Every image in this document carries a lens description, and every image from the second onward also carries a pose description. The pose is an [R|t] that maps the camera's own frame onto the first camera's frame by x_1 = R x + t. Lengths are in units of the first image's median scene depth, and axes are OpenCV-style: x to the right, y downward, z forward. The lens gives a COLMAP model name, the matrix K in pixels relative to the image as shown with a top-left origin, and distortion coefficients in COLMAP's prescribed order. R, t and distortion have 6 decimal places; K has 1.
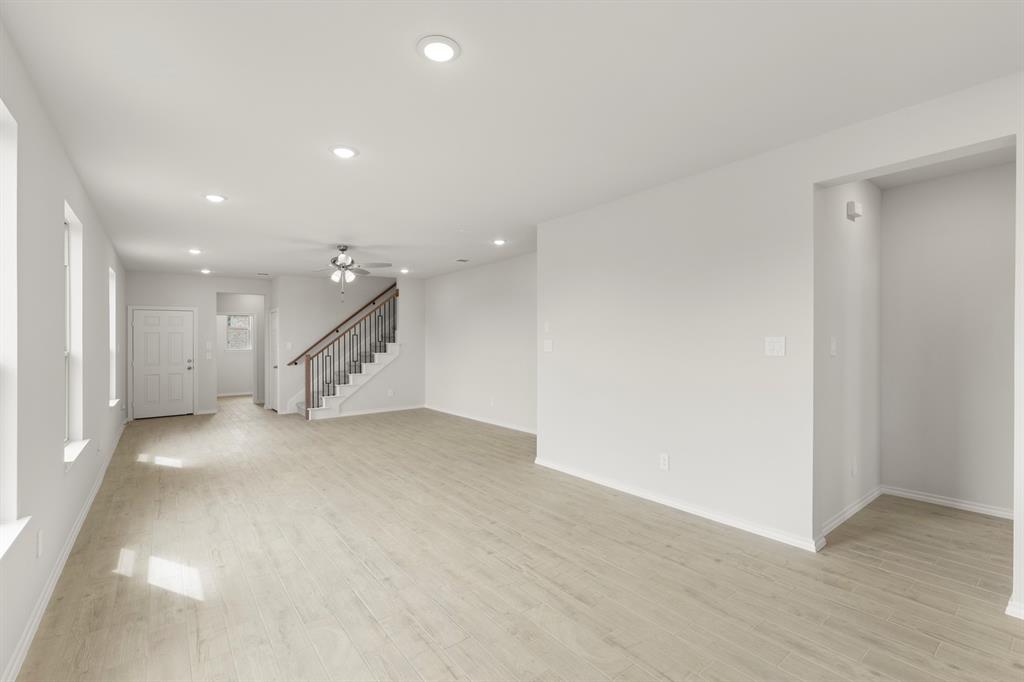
lens RADIAL K [[455.3, 0, 517.0], [0, 455.3, 331.7], [0, 0, 1]] dist [0.001222, -0.000731]
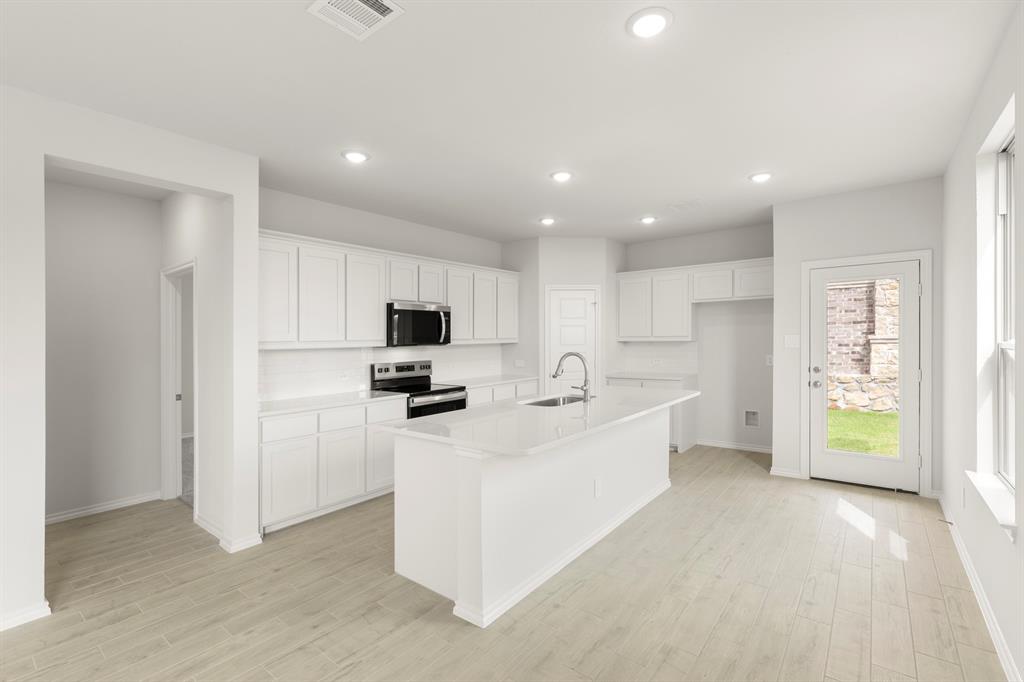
lens RADIAL K [[455.3, 0, 519.7], [0, 455.3, 344.0], [0, 0, 1]] dist [0.001222, -0.000731]
pose [[-0.242424, 0.003623, 0.970164, -0.204047], [0.000180, 0.999993, -0.003690, 0.005999], [-0.970170, -0.000720, -0.242423, 0.241721]]
